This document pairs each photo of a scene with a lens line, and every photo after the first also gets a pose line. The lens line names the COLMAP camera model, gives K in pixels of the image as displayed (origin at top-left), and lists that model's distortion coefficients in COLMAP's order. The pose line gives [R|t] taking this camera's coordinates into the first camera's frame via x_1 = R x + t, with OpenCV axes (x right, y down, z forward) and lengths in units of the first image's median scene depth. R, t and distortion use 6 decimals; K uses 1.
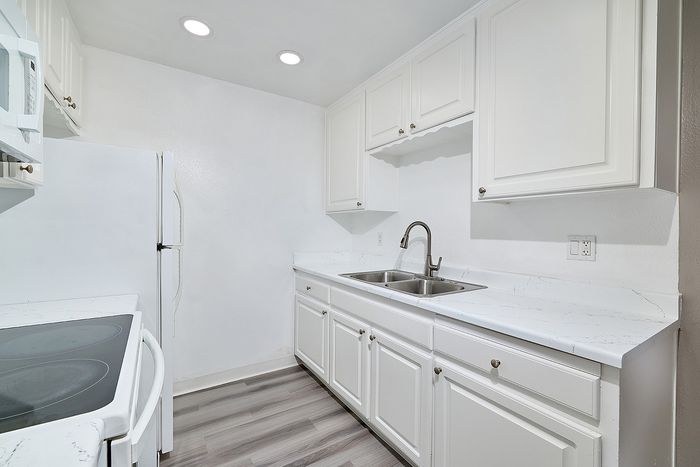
lens RADIAL K [[301.1, 0, 346.0], [0, 301.1, 230.7], [0, 0, 1]] dist [-0.000756, 0.000029]
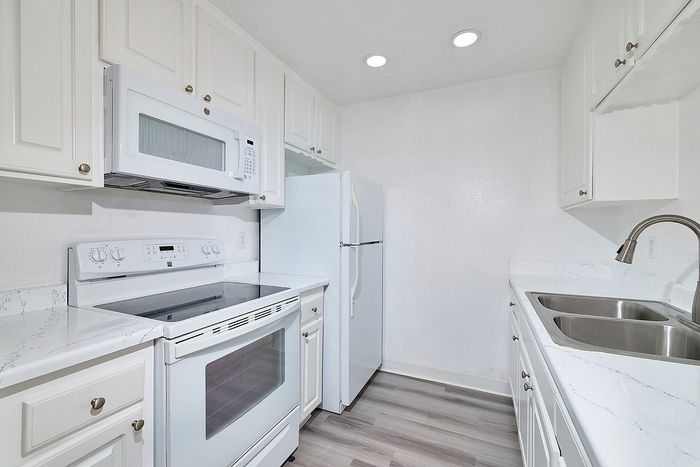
lens RADIAL K [[301.1, 0, 349.7], [0, 301.1, 231.0], [0, 0, 1]] dist [-0.000756, 0.000029]
pose [[0.542006, -0.006411, -0.840350, 0.375715], [-0.000096, 0.999970, -0.007691, 0.001509], [0.840375, 0.004249, 0.541989, 0.238007]]
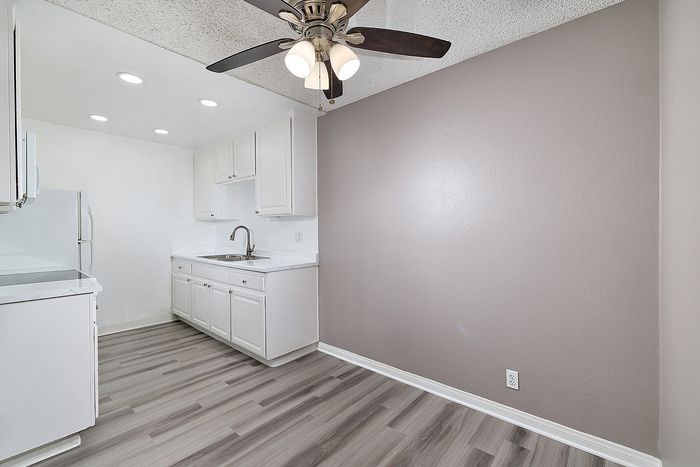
lens RADIAL K [[301.1, 0, 340.3], [0, 301.1, 233.0], [0, 0, 1]] dist [-0.000756, 0.000029]
pose [[0.963474, -0.015586, 0.267348, 0.324052], [0.014707, 0.999878, 0.005289, 0.013117], [-0.267398, -0.001164, 0.963586, -0.922011]]
